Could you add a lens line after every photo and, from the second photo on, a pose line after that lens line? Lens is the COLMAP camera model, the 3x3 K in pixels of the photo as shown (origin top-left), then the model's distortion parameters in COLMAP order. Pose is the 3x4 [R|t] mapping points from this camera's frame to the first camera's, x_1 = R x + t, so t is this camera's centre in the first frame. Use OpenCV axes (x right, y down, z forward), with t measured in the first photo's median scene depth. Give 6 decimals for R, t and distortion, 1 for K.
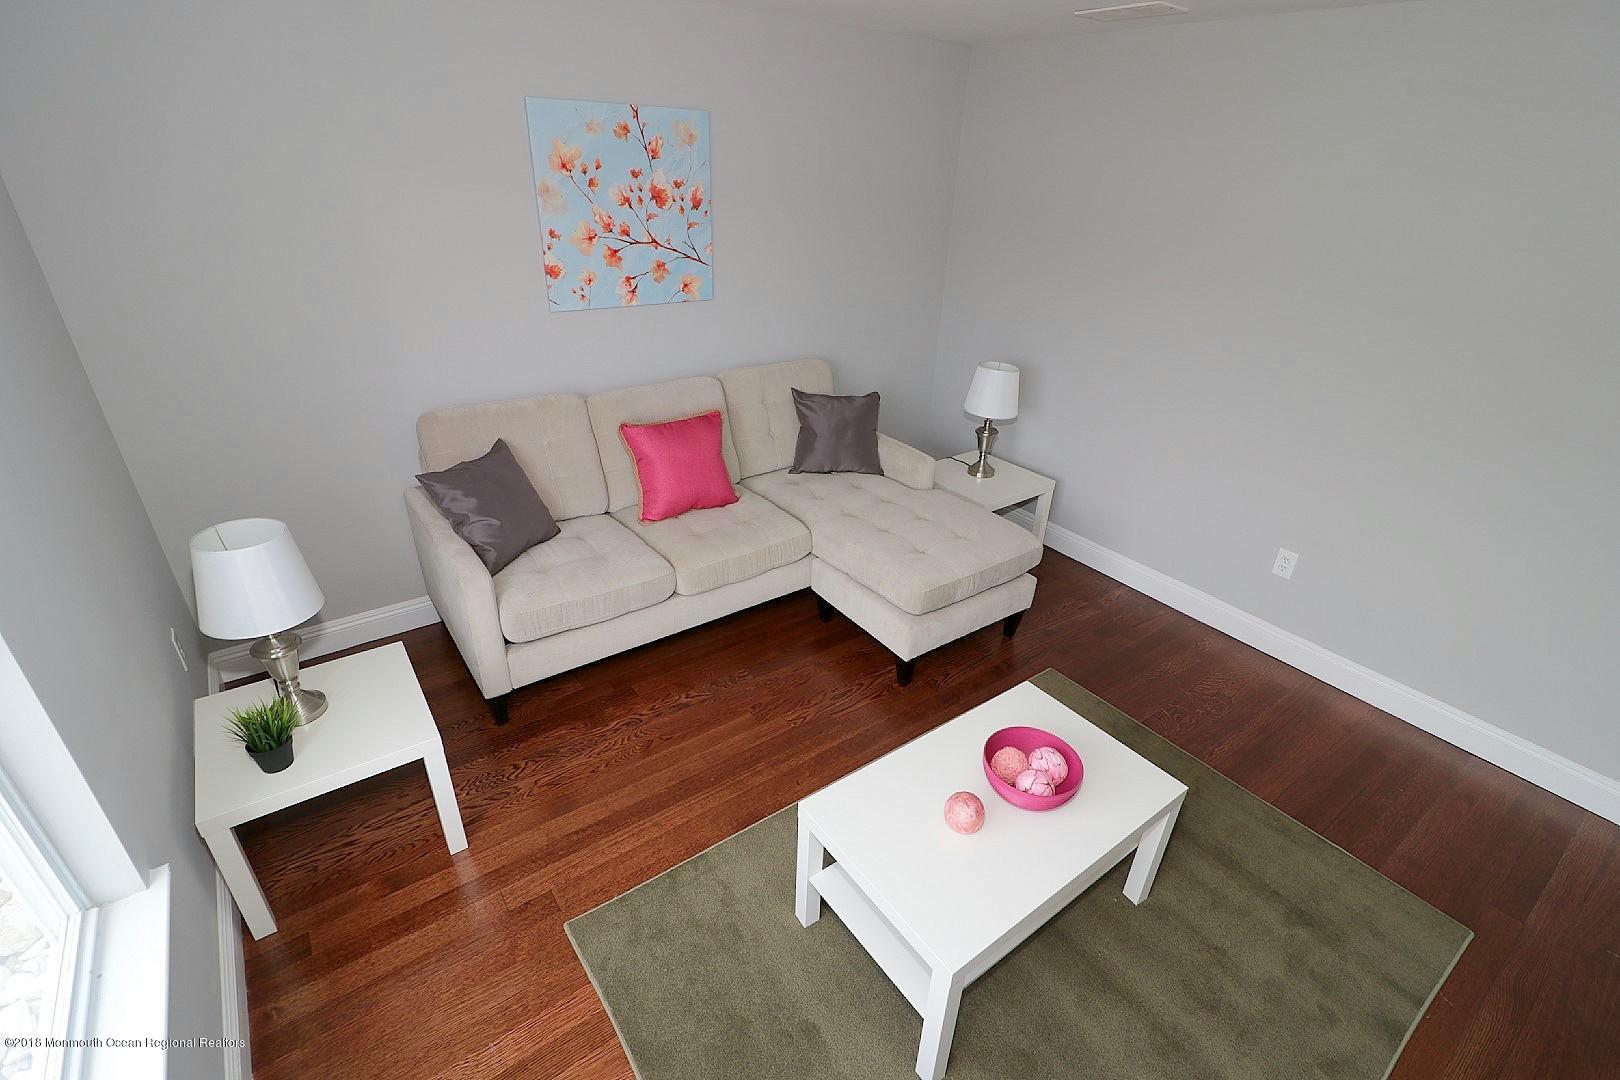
lens RADIAL K [[745.9, 0, 820.0], [0, 745.9, 551.7], [0, 0, 1]] dist [0.006837, -0.002897]
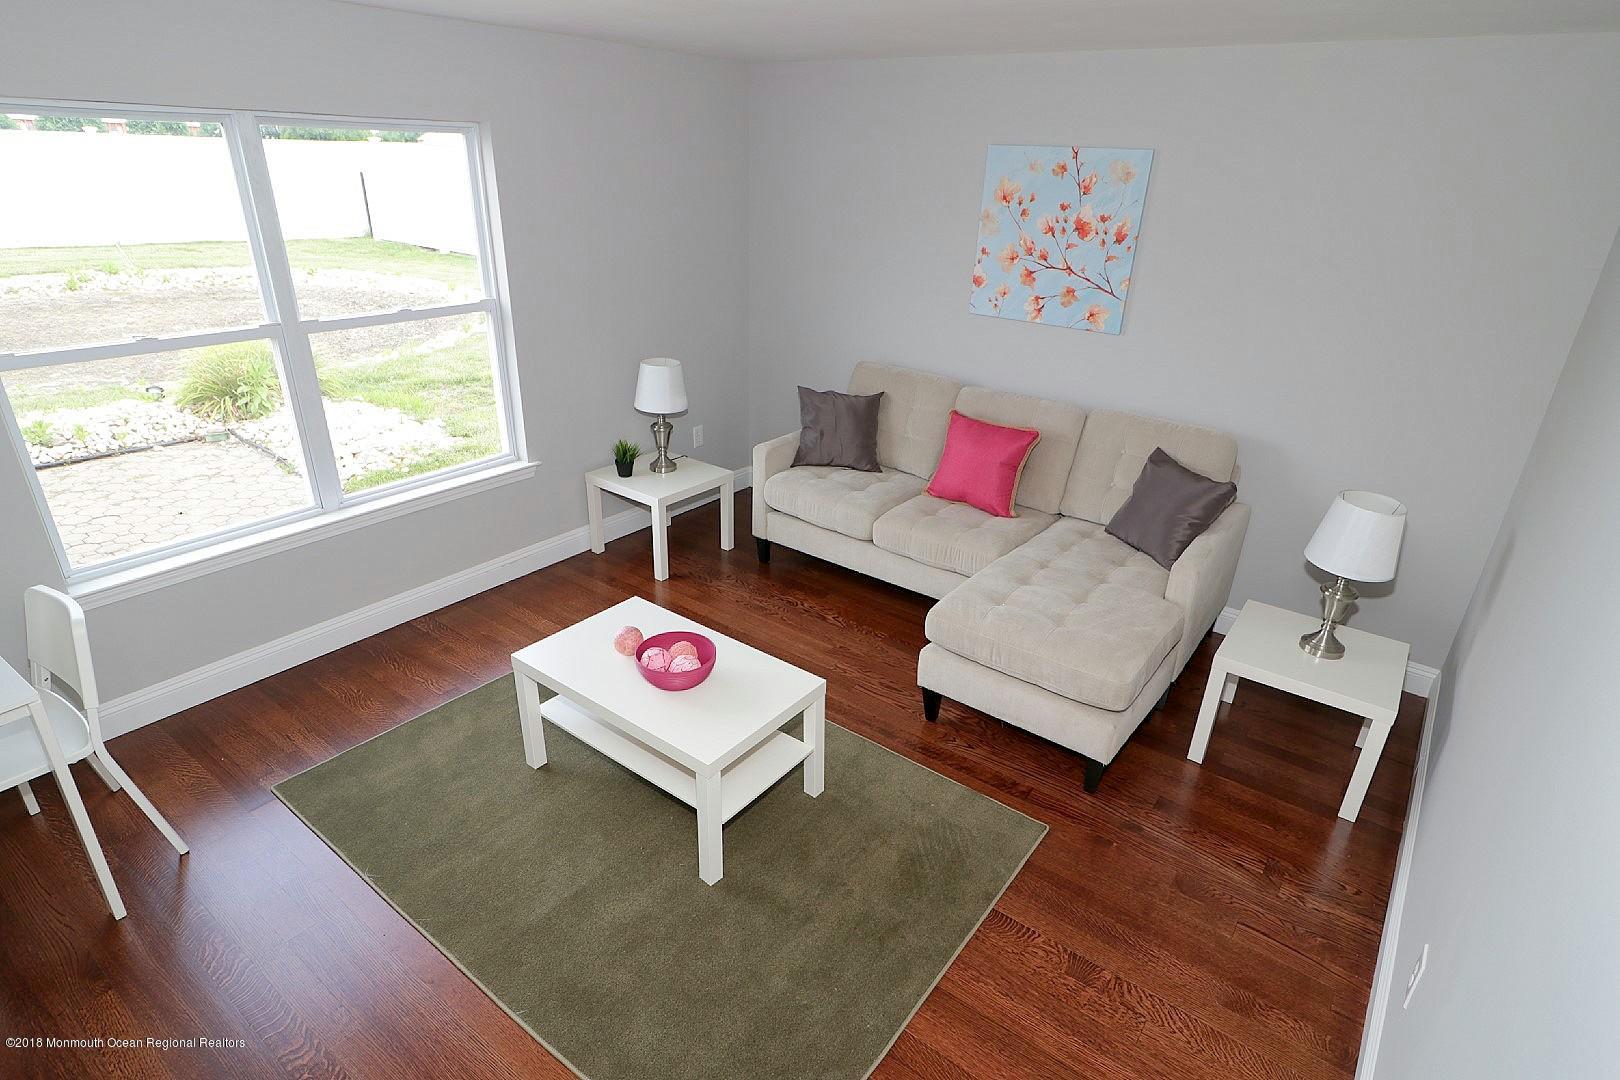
lens RADIAL K [[871.5, 0, 808.8], [0, 871.5, 568.8], [0, 0, 1]] dist [-0.004445, -0.000253]
pose [[0.276320, 0.389637, -0.878539, 0.962941], [-0.470178, 0.852071, 0.230017, -0.167340], [0.838200, 0.349511, 0.418643, 0.329505]]
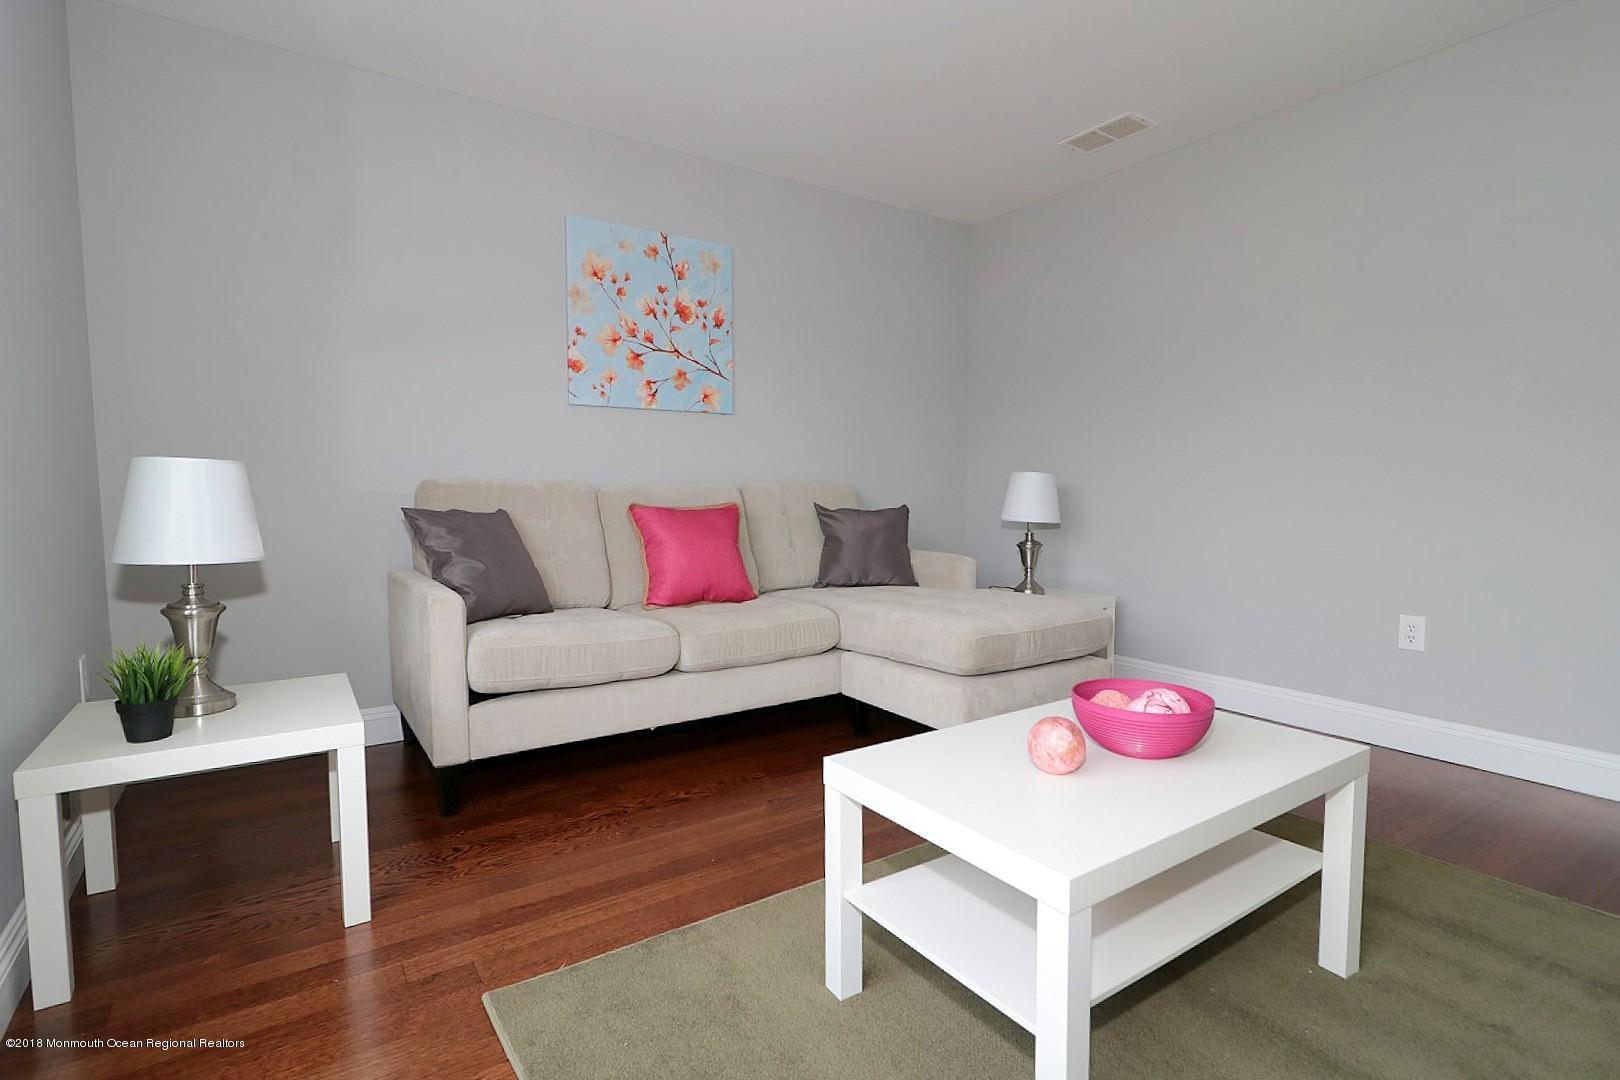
lens RADIAL K [[790.5, 0, 816.7], [0, 790.5, 543.9], [0, 0, 1]] dist [0.002149, -0.000148]
pose [[0.998458, -0.040179, -0.038296, 0.001153], [0.021058, 0.912558, -0.408404, 0.282130], [0.051356, 0.406968, 0.911998, 0.131823]]
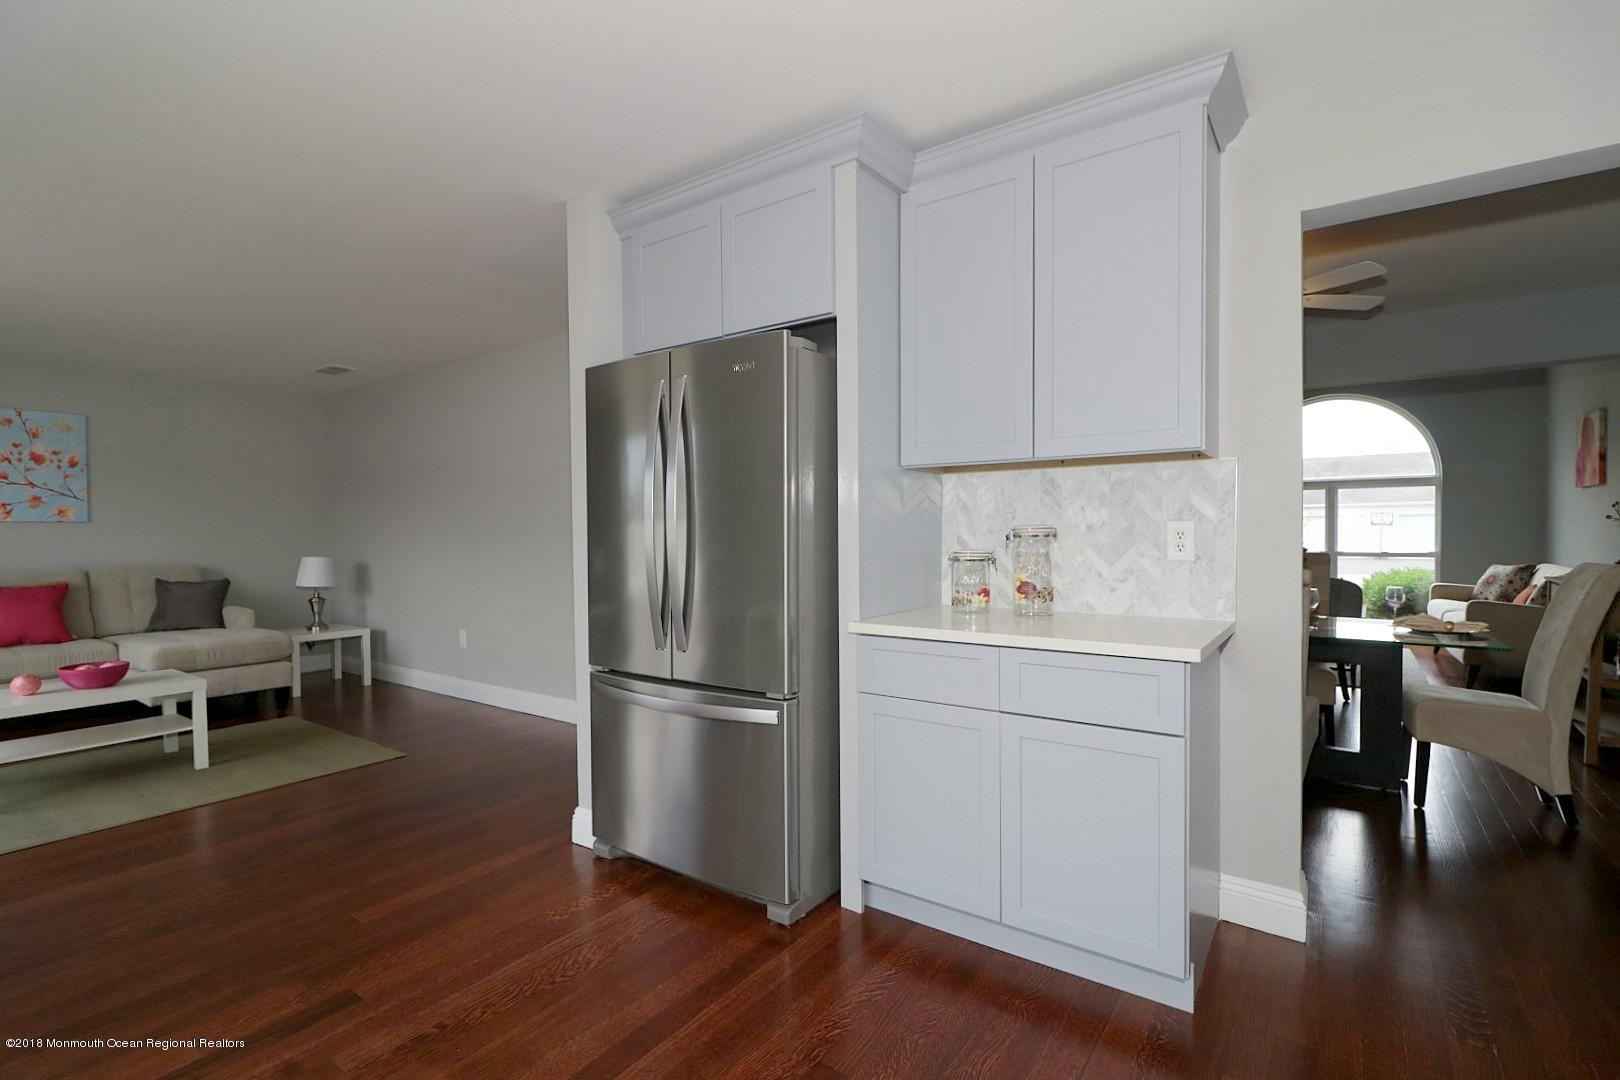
lens RADIAL K [[745.9, 0, 808.7], [0, 745.9, 549.1], [0, 0, 1]] dist [0.006837, -0.002897]
pose [[0.949723, -0.055190, 0.308190, 0.877442], [0.187420, 0.888712, -0.418407, 0.706380], [-0.250800, 0.455132, 0.854374, -0.735141]]
